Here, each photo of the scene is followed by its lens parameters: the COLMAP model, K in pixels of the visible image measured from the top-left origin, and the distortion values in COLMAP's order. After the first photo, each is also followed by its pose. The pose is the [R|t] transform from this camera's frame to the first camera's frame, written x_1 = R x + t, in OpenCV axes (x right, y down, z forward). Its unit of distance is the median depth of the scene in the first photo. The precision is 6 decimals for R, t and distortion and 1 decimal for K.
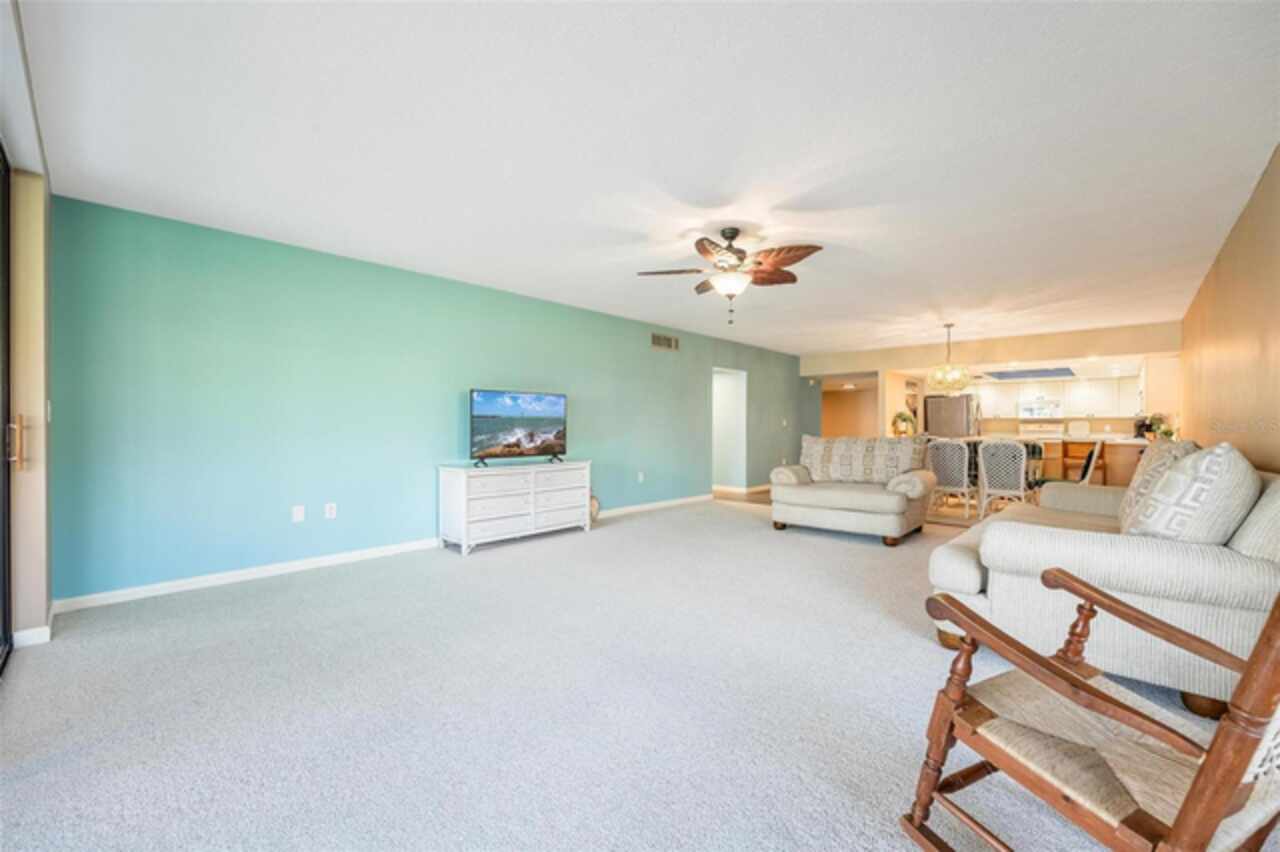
lens RADIAL K [[525.3, 0, 640.0], [0, 525.3, 426.0], [0, 0, 1]] dist [-0.001062, -0.000215]
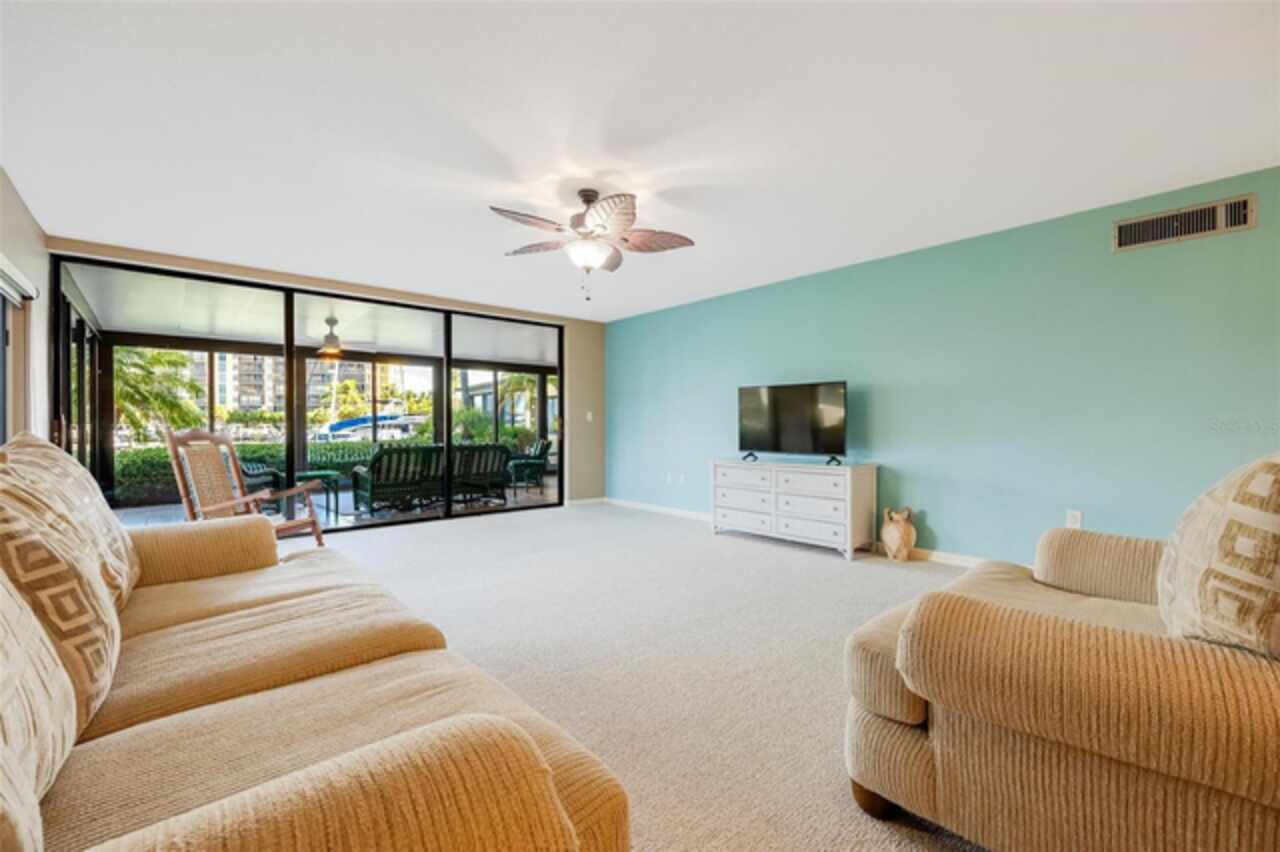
lens RADIAL K [[525.3, 0, 640.0], [0, 525.3, 426.0], [0, 0, 1]] dist [-0.001062, -0.000215]
pose [[-0.099103, 0.002356, -0.995074, 0.712406], [0.007318, 0.999972, 0.001639, 0.005122], [0.995050, -0.007120, -0.099117, 0.816413]]
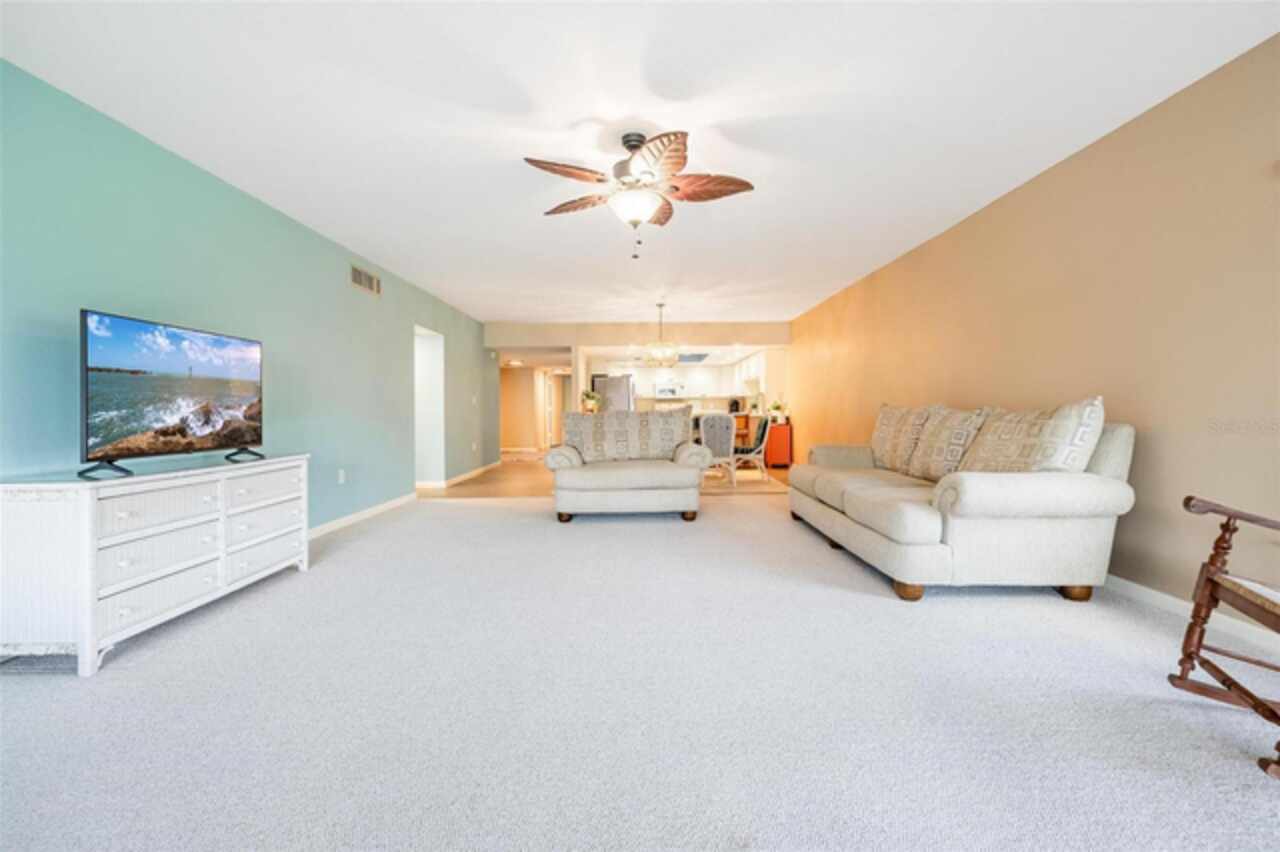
lens RADIAL K [[564.2, 0, 646.8], [0, 564.2, 413.4], [0, 0, 1]] dist [0.000514, -0.000083]
pose [[0.720205, -0.011908, 0.693660, -0.276820], [0.009638, 0.999928, 0.007160, 0.019333], [-0.693695, 0.001529, 0.720267, 0.272215]]
